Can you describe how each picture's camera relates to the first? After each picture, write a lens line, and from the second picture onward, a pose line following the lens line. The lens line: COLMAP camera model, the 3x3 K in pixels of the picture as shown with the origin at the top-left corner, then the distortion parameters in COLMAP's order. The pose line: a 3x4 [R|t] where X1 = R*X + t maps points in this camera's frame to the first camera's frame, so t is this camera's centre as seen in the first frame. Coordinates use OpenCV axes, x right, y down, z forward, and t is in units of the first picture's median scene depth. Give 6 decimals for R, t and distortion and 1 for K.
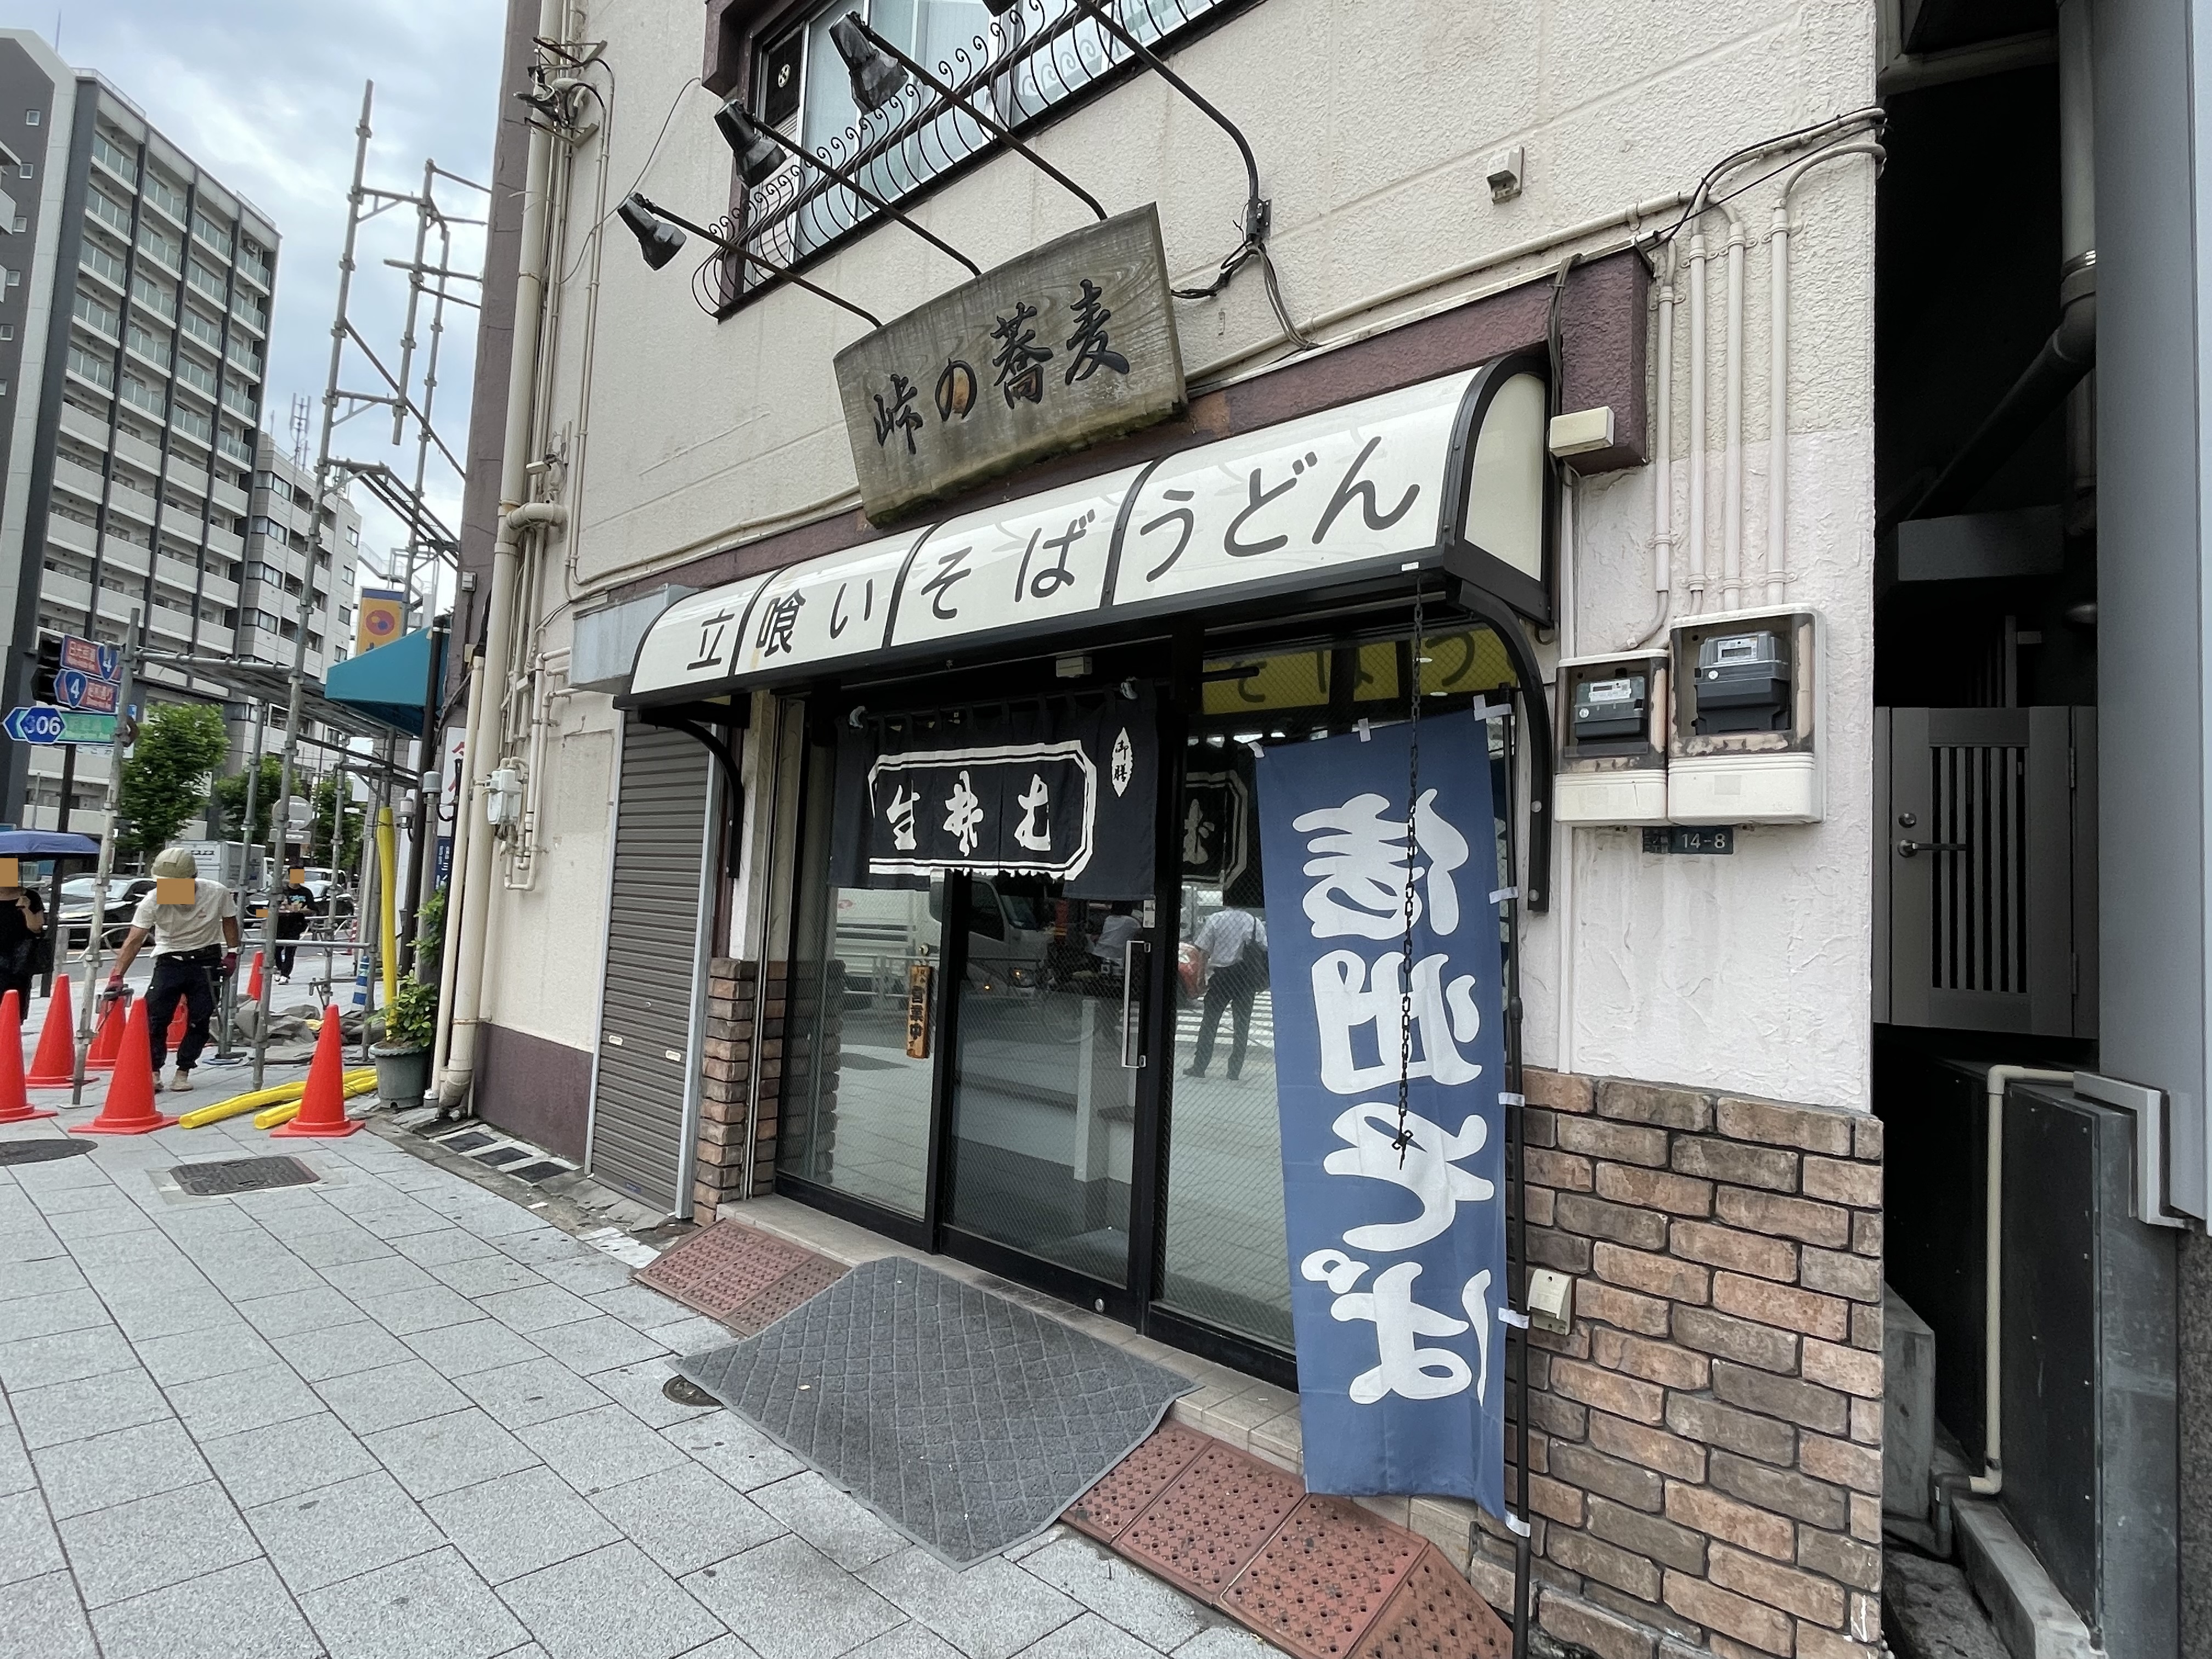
lens RADIAL K [[1164.9, 0, 1103.2], [0, 1164.9, 822.1], [0, 0, 1]] dist [0.001879, -0.001007]
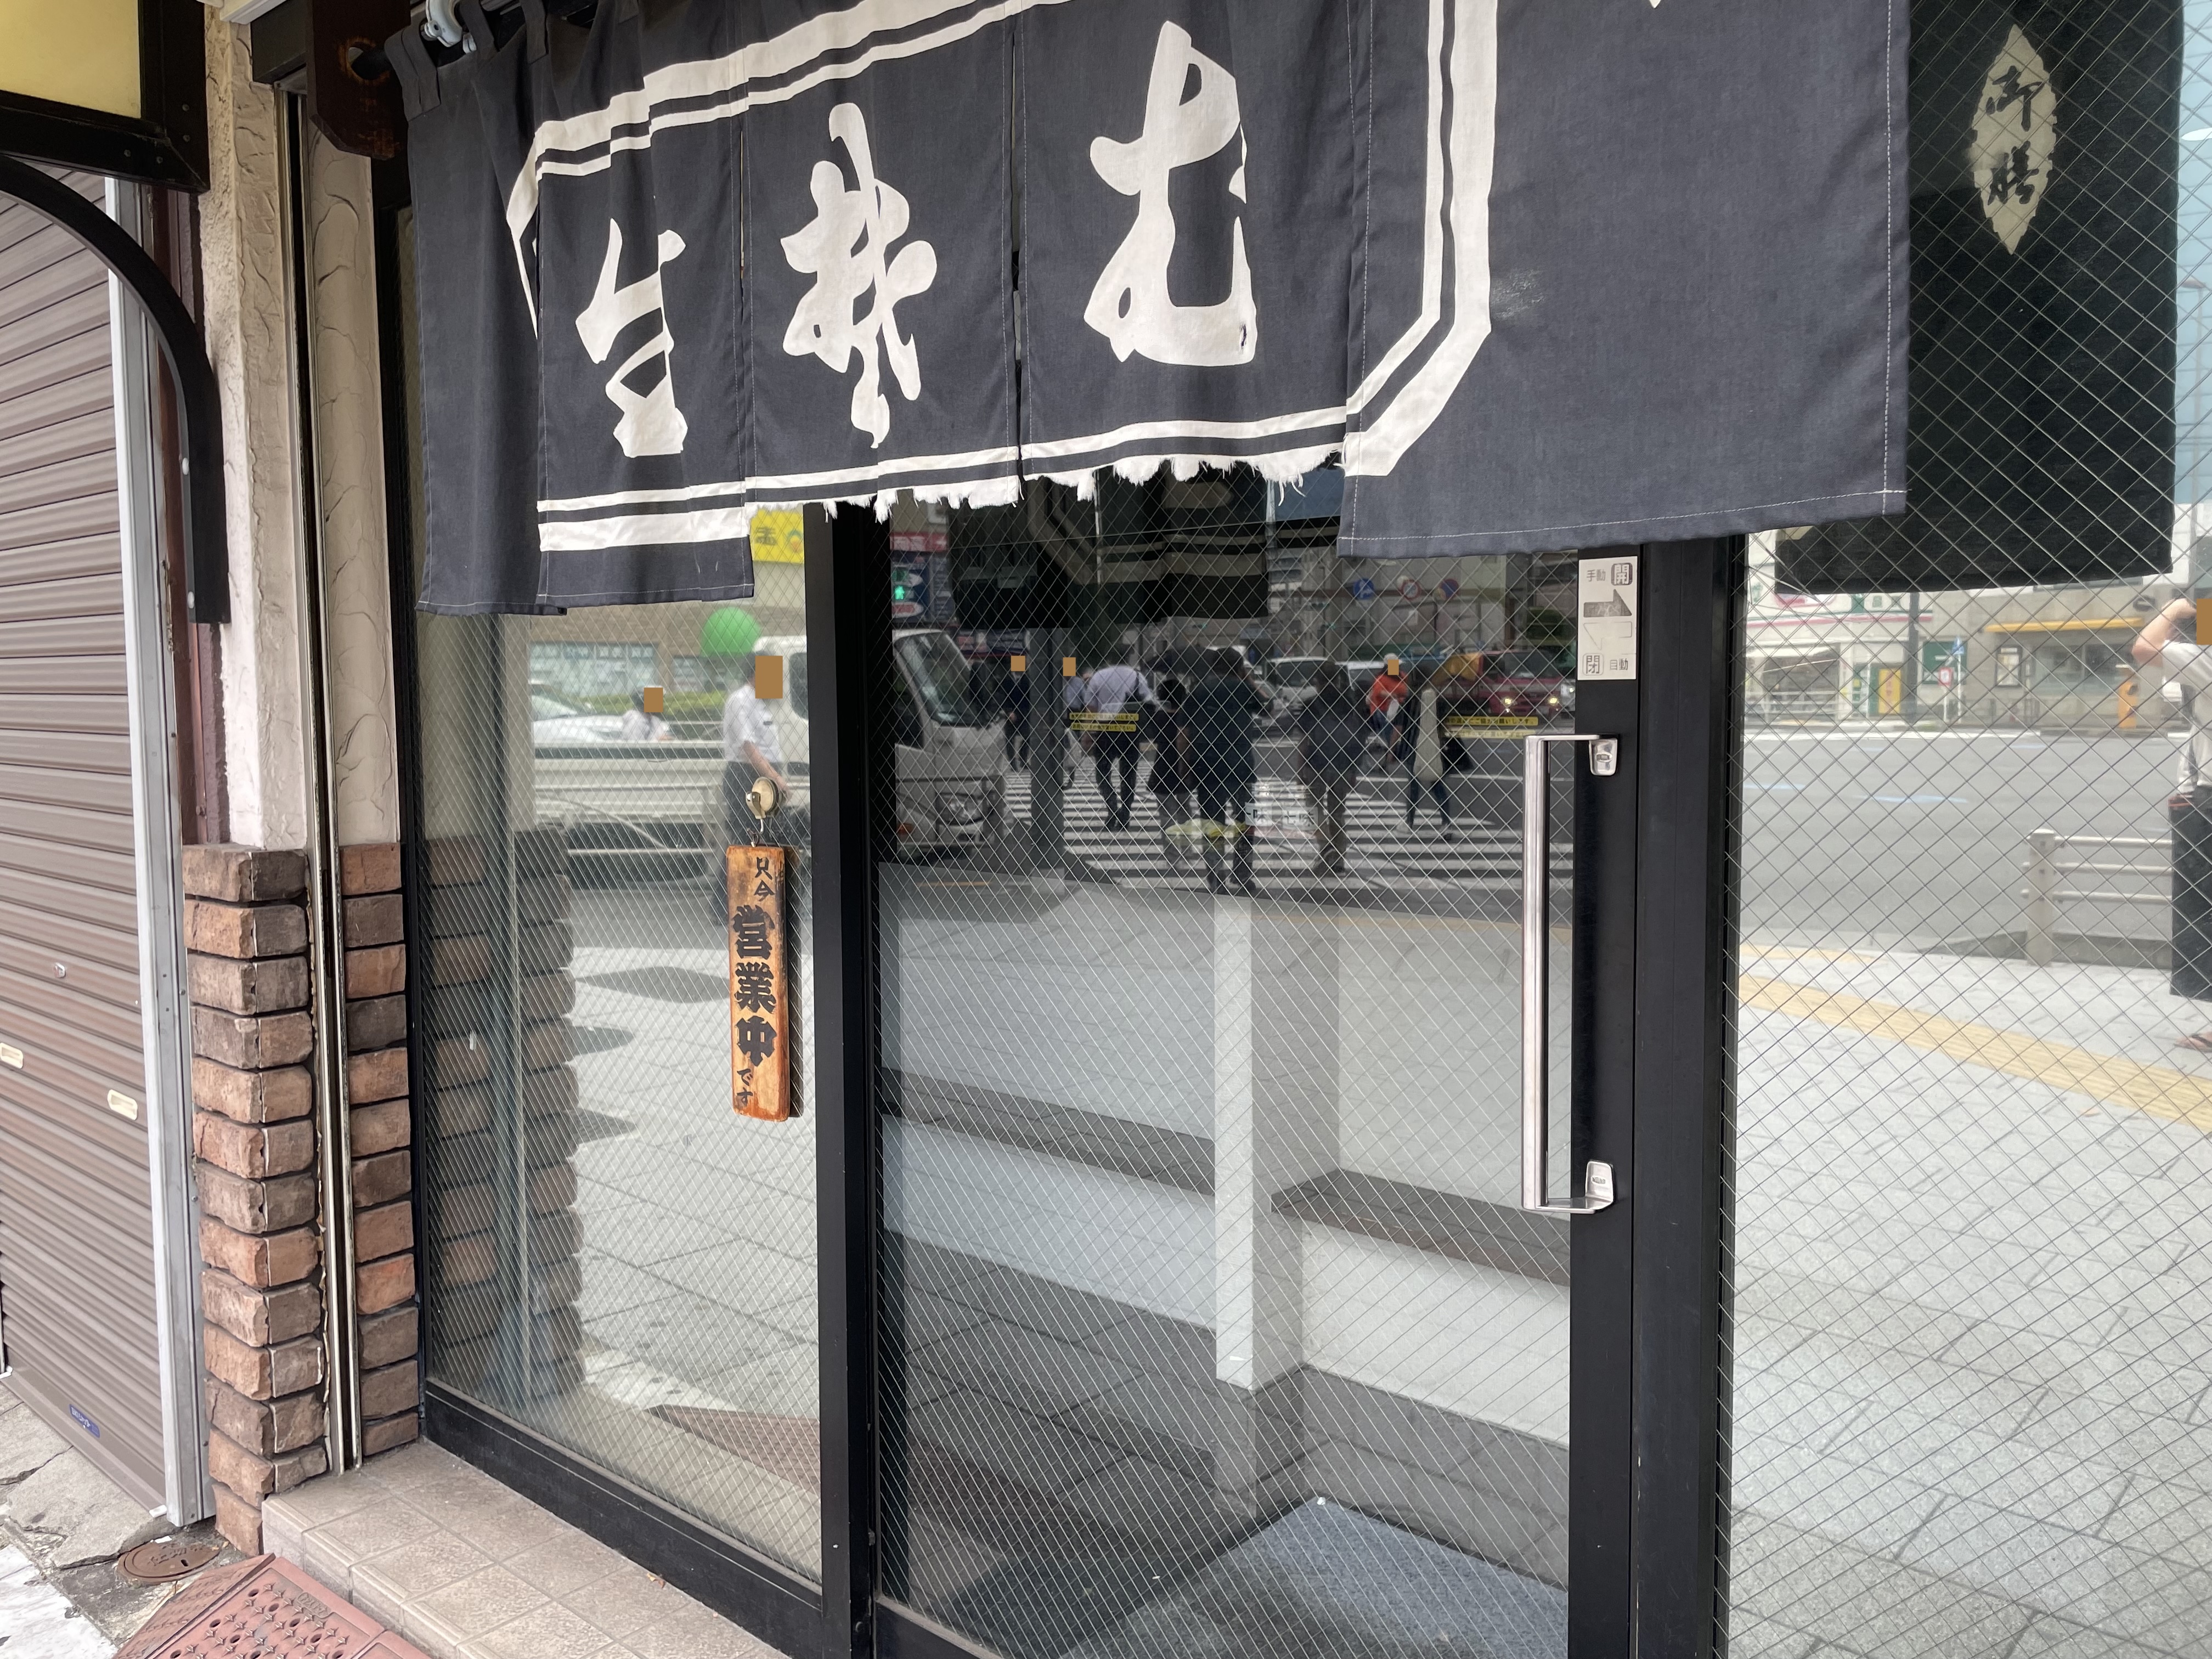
lens RADIAL K [[1678.8, 0, 1078.9], [0, 1678.8, 815.5], [0, 0, 1]] dist [0.102828, -0.138979]
pose [[0.998237, -0.057350, 0.015265, -0.082904], [0.054464, 0.987449, 0.148252, 0.056510], [-0.023576, -0.147159, 0.988832, 0.608023]]
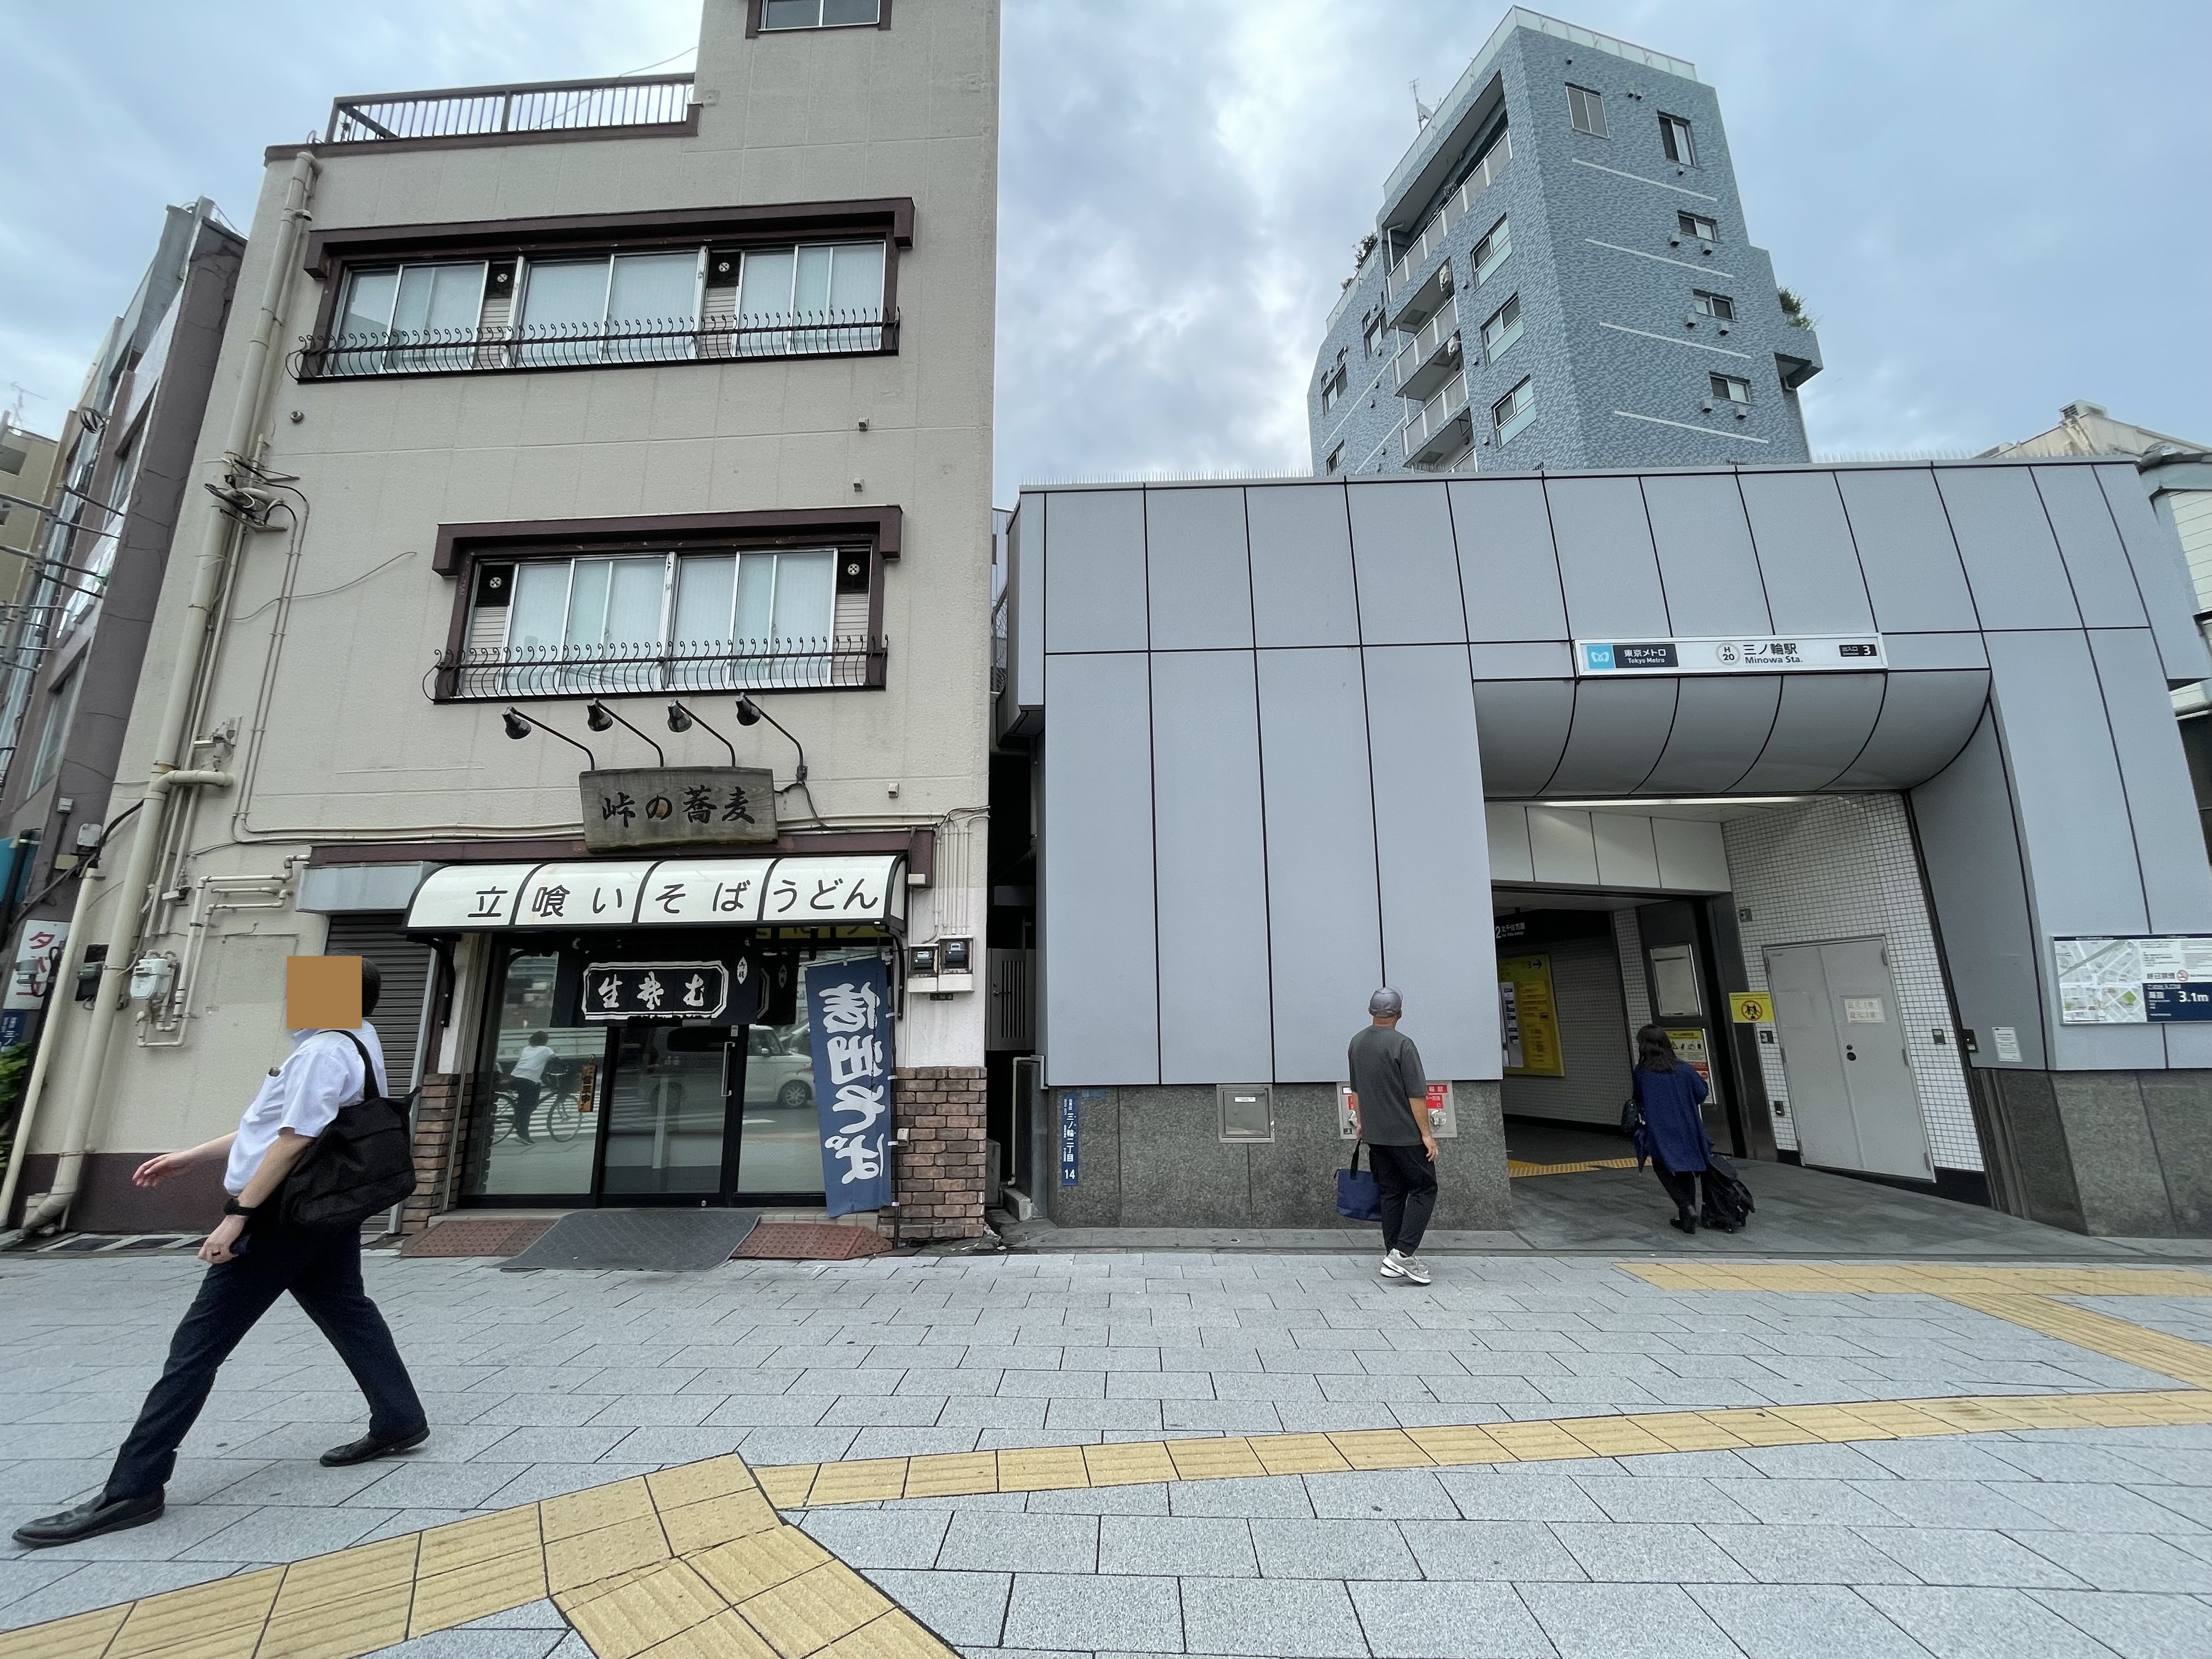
lens RADIAL K [[892.3, 0, 1106.0], [0, 892.3, 829.5], [0, 0, 1]] dist [-0.002391, -0.000752]
pose [[0.758883, 0.085727, 0.645560, -0.592746], [0.008058, 0.989986, -0.140938, -0.065954], [-0.651177, 0.112157, 0.750593, -0.920712]]
